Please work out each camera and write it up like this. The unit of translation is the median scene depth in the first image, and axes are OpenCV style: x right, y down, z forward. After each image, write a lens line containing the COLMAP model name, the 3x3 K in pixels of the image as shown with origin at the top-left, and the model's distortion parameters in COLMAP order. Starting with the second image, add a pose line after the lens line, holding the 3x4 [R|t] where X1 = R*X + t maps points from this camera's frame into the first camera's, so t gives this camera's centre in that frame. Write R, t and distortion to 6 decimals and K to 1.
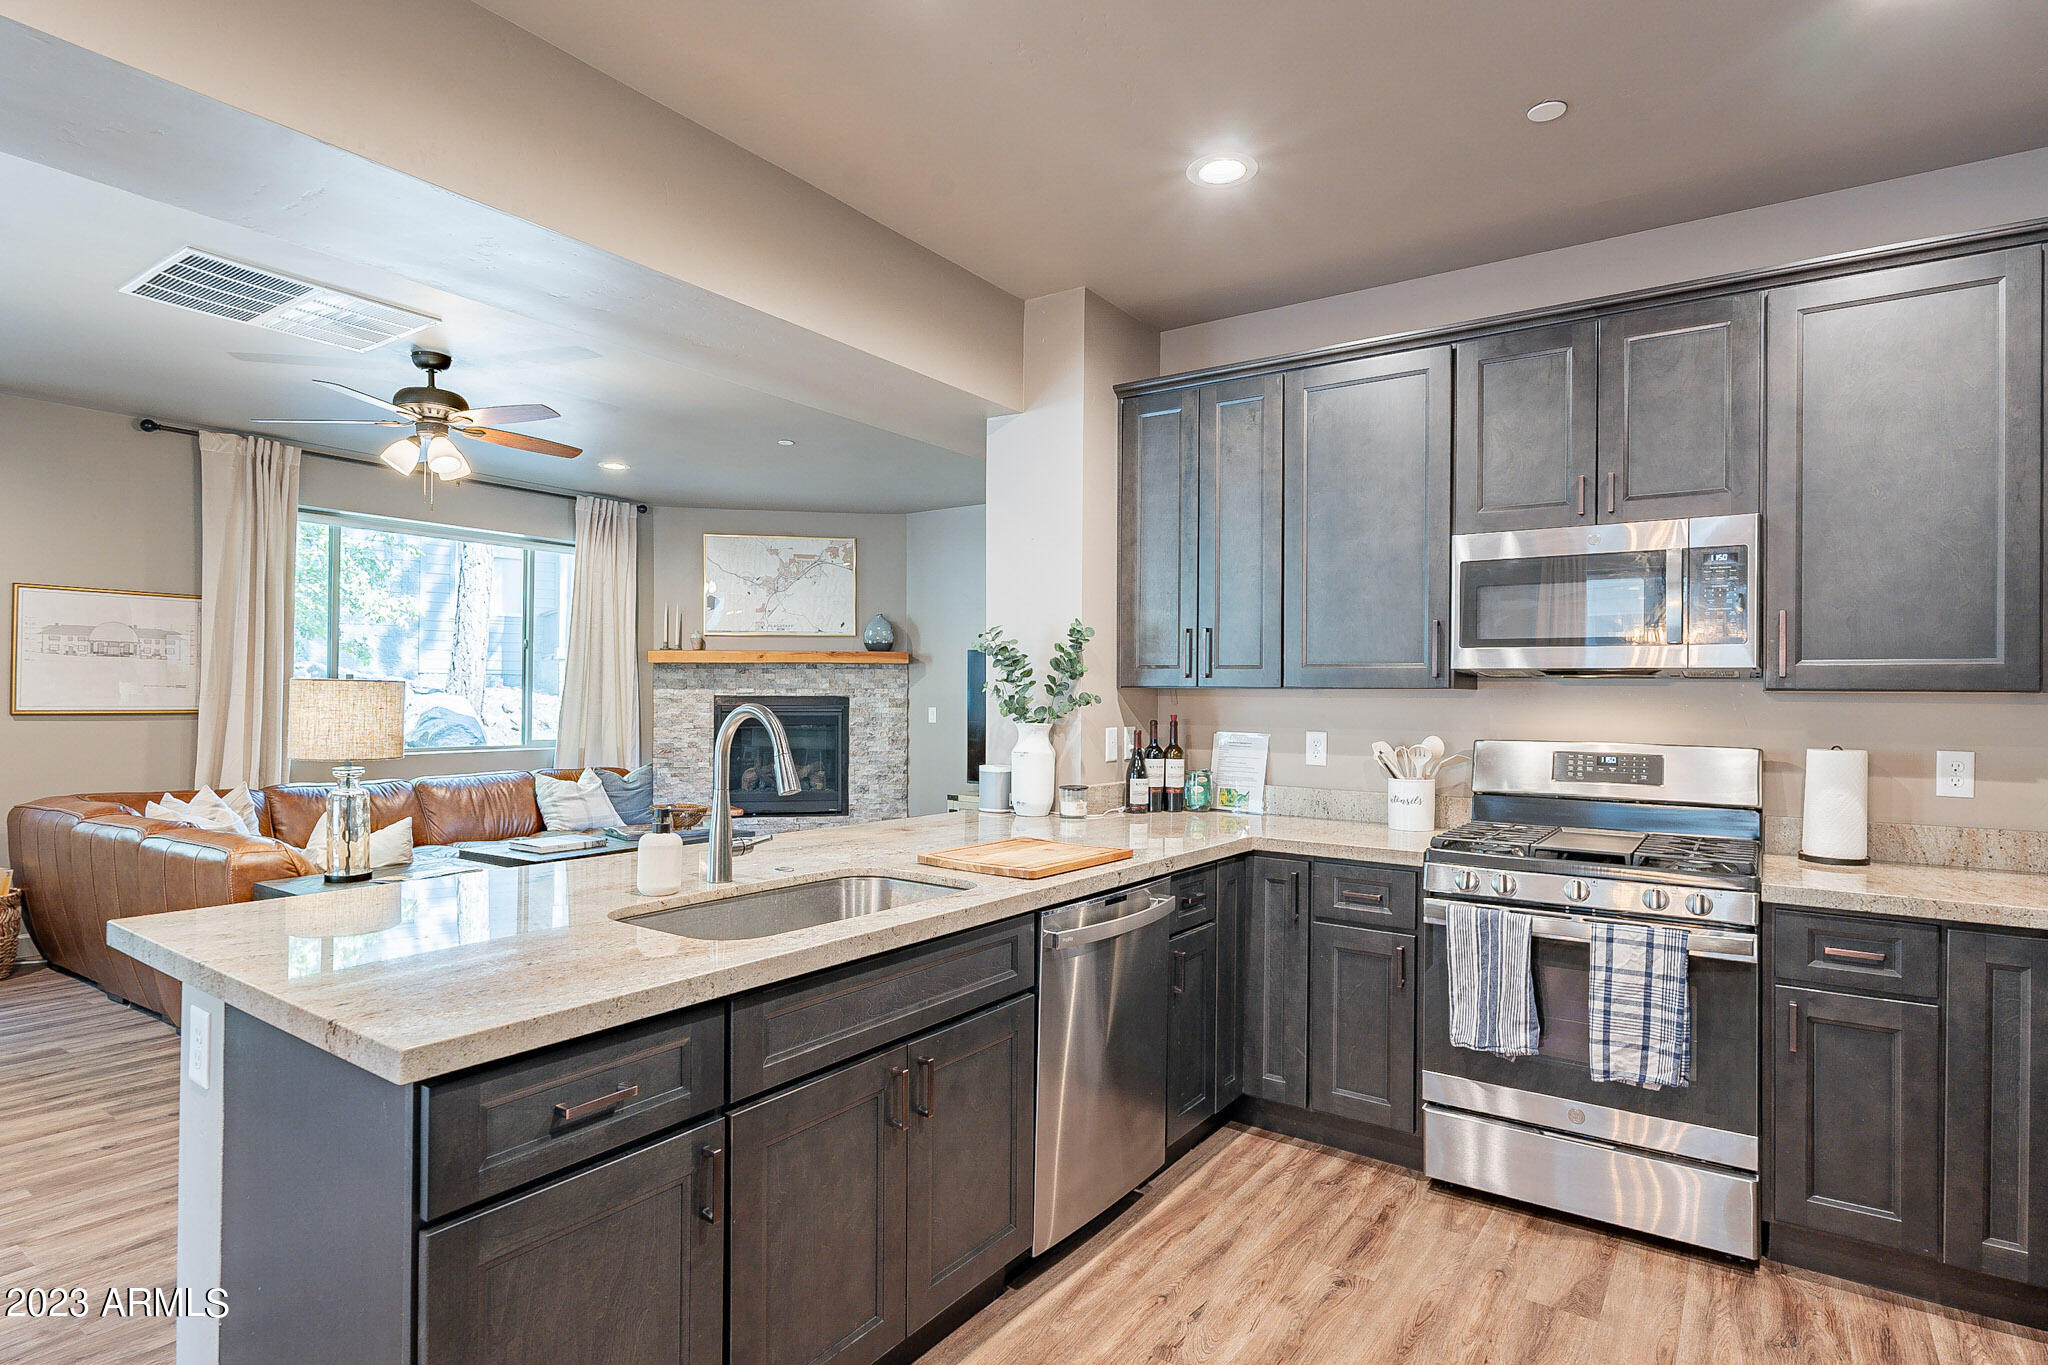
lens RADIAL K [[1061.5, 0, 1008.4], [0, 1061.5, 687.4], [0, 0, 1]] dist [-0.008897, 0.002308]
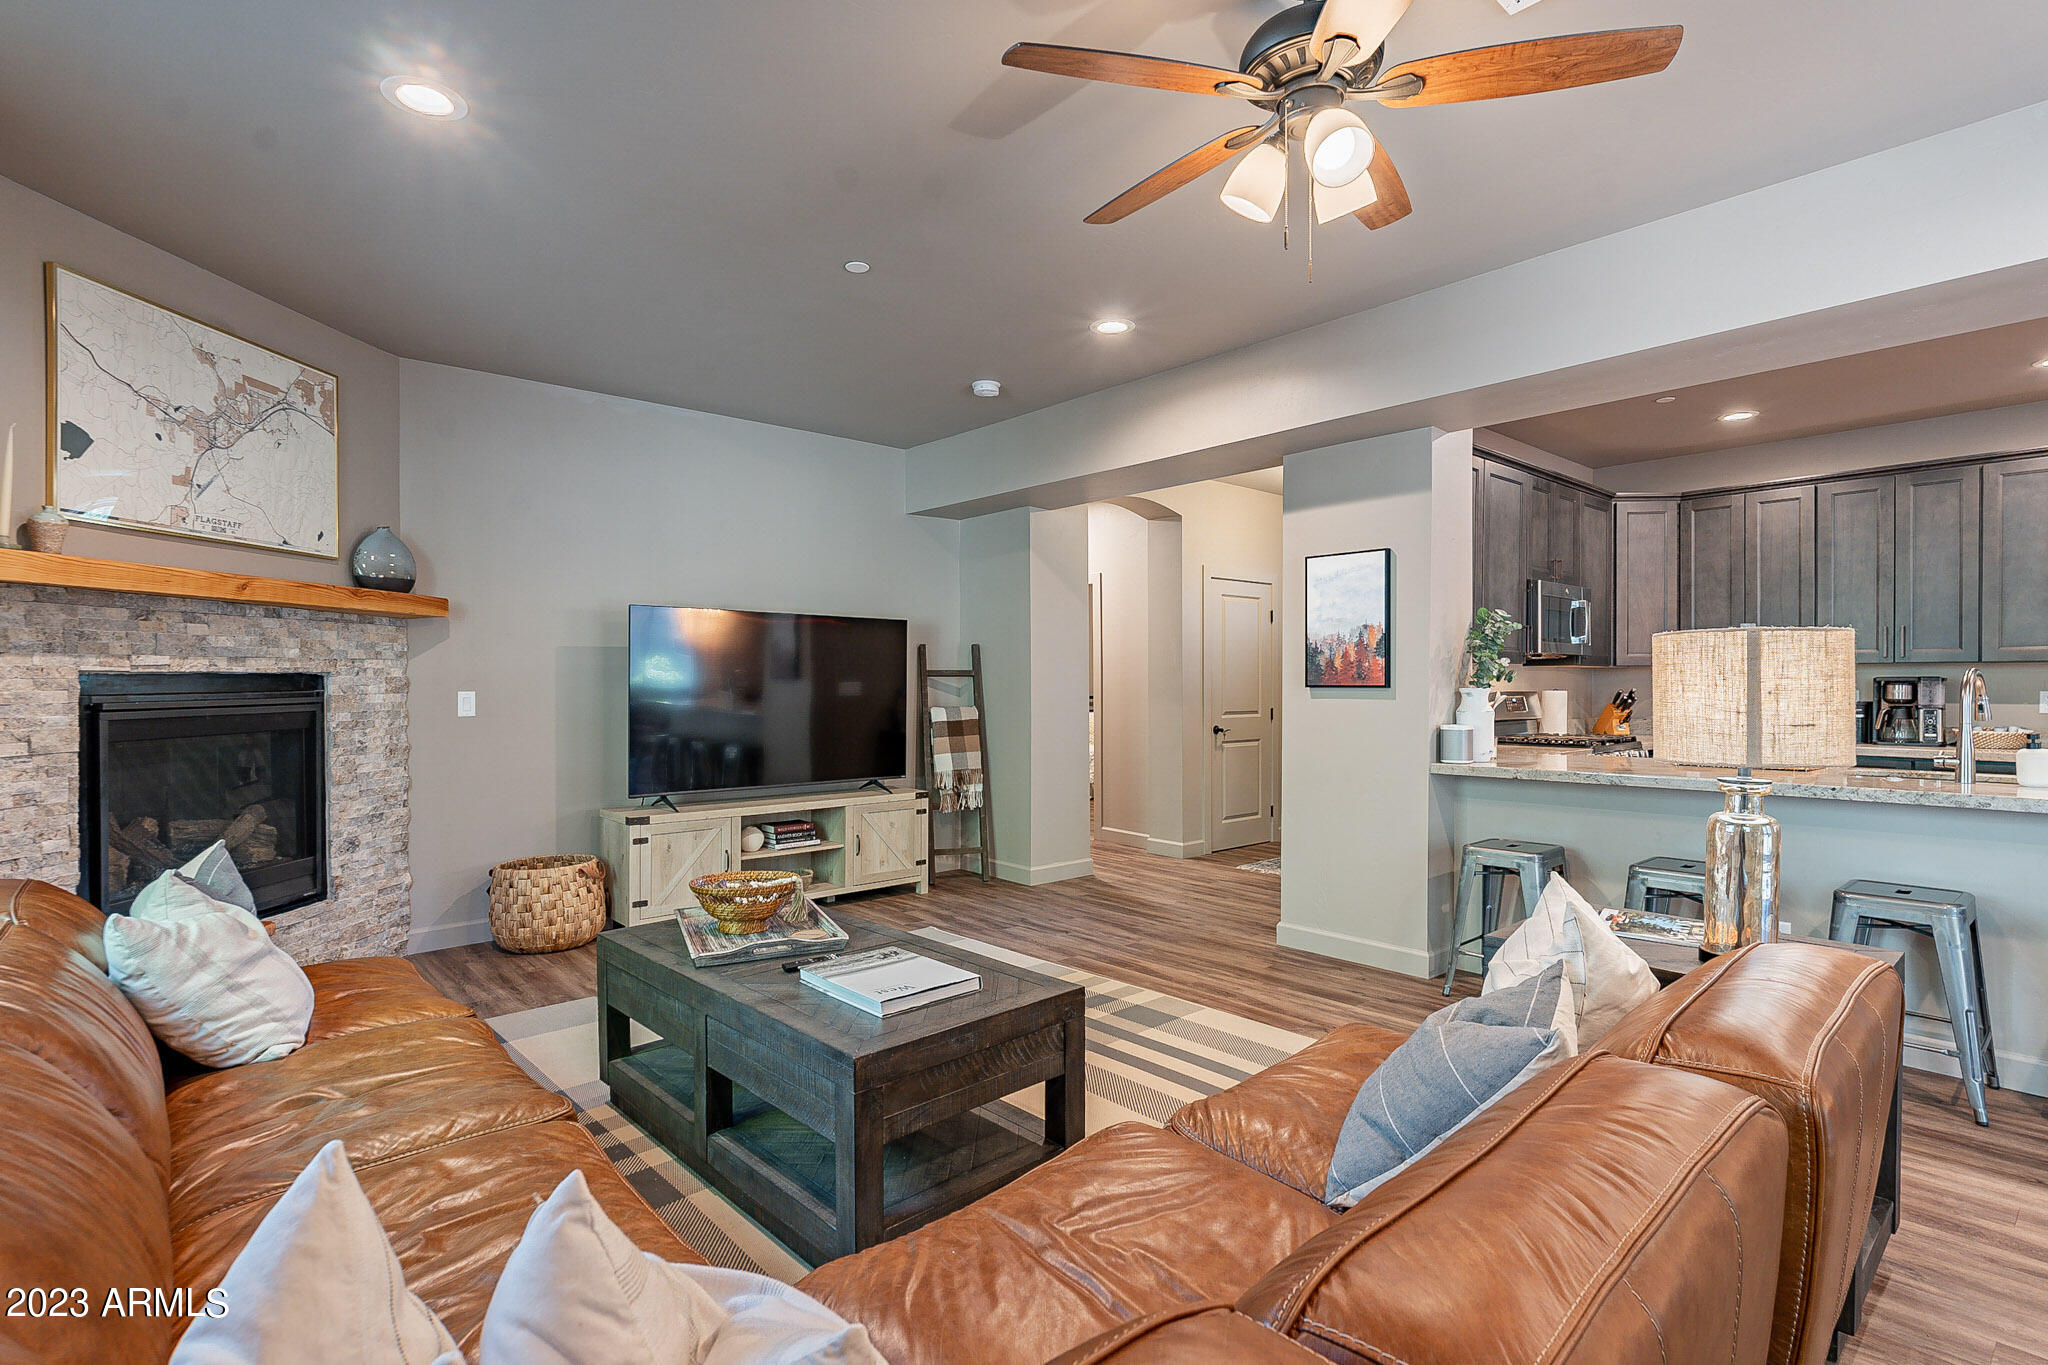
lens RADIAL K [[985.1, 0, 1007.9], [0, 985.1, 689.3], [0, 0, 1]] dist [0.000464, -0.001462]
pose [[0.240891, -0.016537, 0.970411, -1.523729], [-0.002489, 0.999841, 0.017656, 0.019185], [-0.970549, -0.006669, 0.240812, 1.547735]]
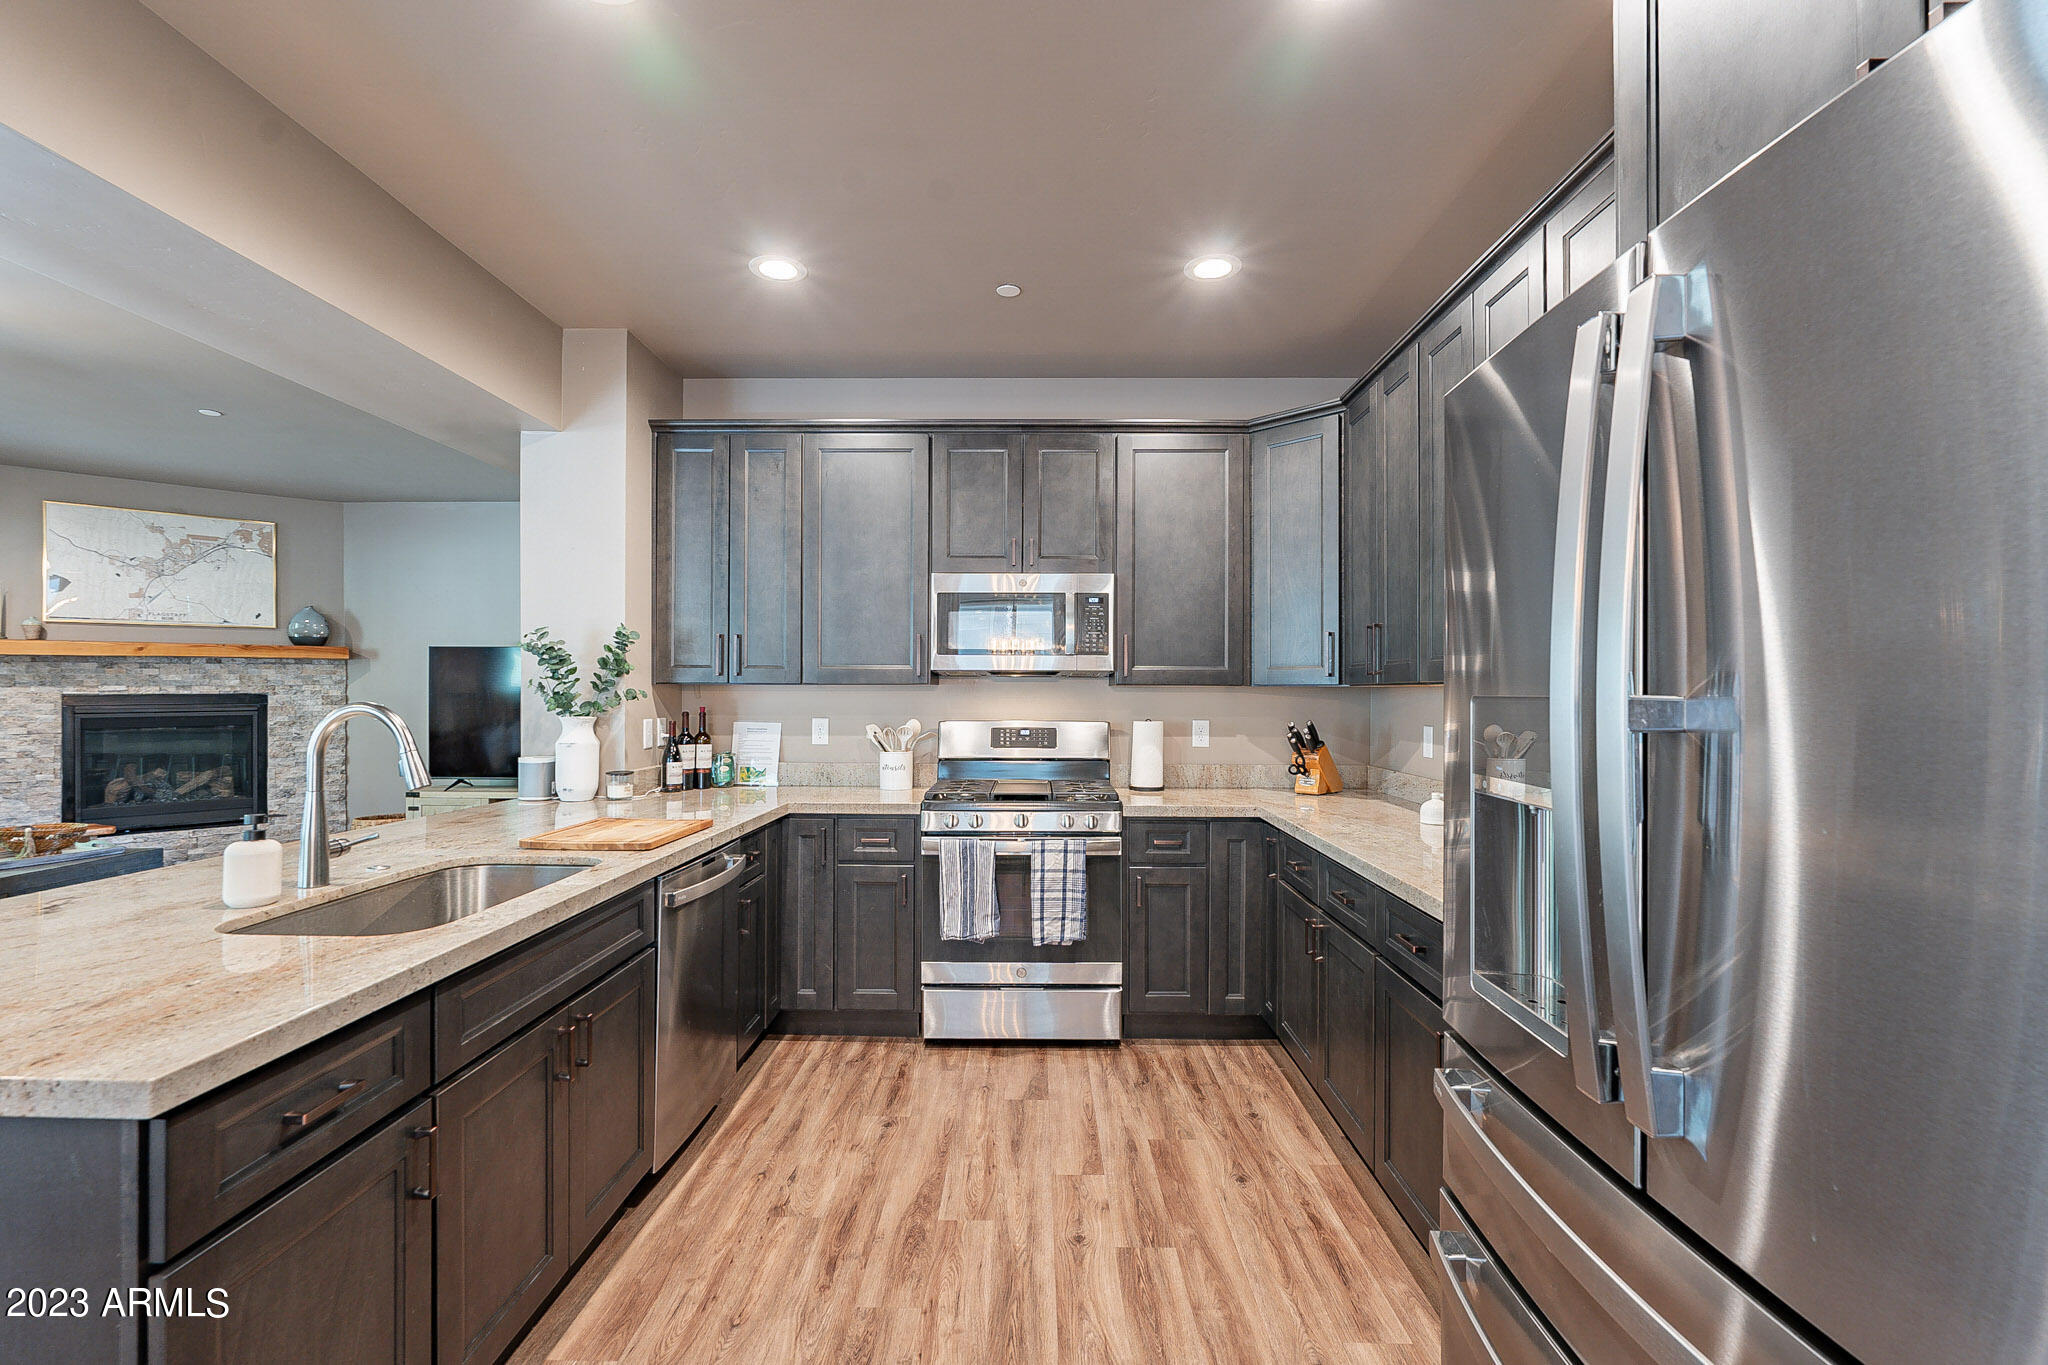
lens RADIAL K [[905.1, 0, 1017.1], [0, 905.1, 687.4], [0, 0, 1]] dist [-0.013875, 0.004482]
pose [[0.822407, -0.005258, 0.568875, -0.163410], [0.001965, 0.999978, 0.006403, -0.002216], [-0.568896, -0.004148, 0.822399, -0.031662]]
